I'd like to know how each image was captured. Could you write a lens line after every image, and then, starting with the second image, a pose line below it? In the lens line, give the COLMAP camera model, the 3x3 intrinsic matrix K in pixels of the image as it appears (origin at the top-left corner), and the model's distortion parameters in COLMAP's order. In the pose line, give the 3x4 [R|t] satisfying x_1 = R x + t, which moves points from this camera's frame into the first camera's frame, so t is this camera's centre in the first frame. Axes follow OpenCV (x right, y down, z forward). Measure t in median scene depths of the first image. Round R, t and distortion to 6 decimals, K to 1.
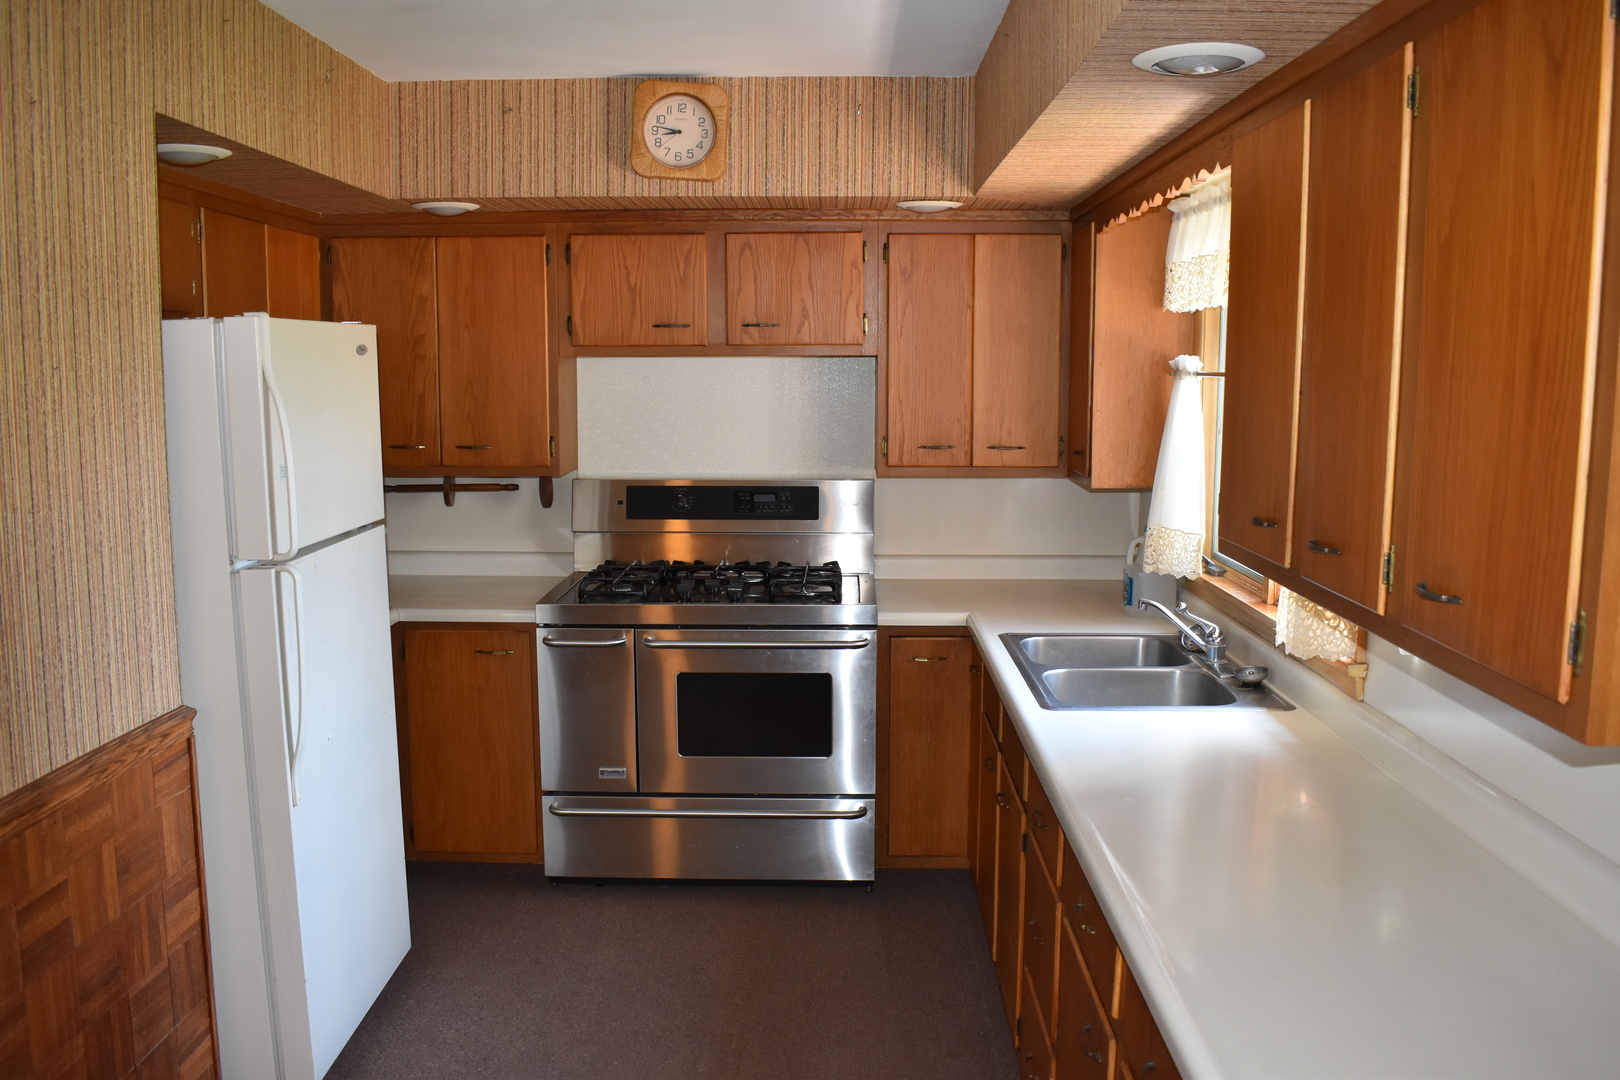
lens RADIAL K [[1307.8, 0, 810.0], [0, 1307.8, 540.0], [0, 0, 1]] dist [-0.096324, 0.014247]
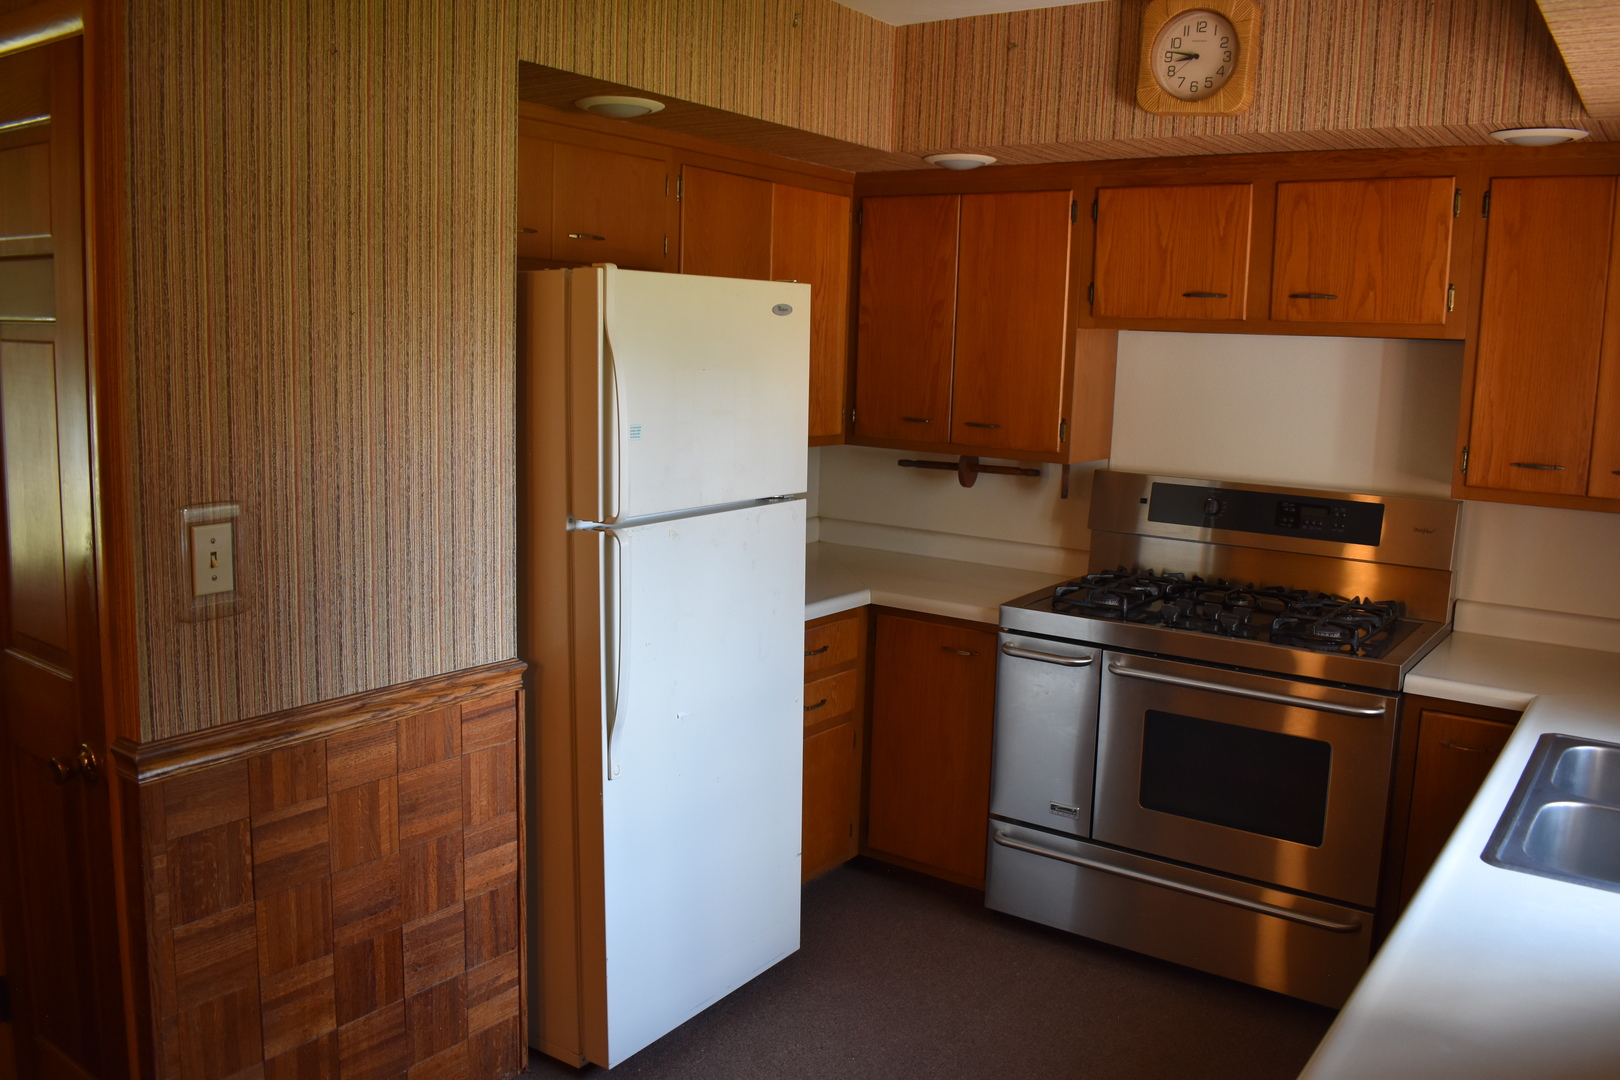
lens RADIAL K [[1307.8, 0, 810.0], [0, 1307.8, 540.0], [0, 0, 1]] dist [-0.096324, 0.014247]
pose [[0.827098, 0.107900, -0.551604, 0.174905], [-0.101327, 0.993945, 0.042492, -0.020214], [0.552849, 0.020747, 0.833023, 0.193773]]
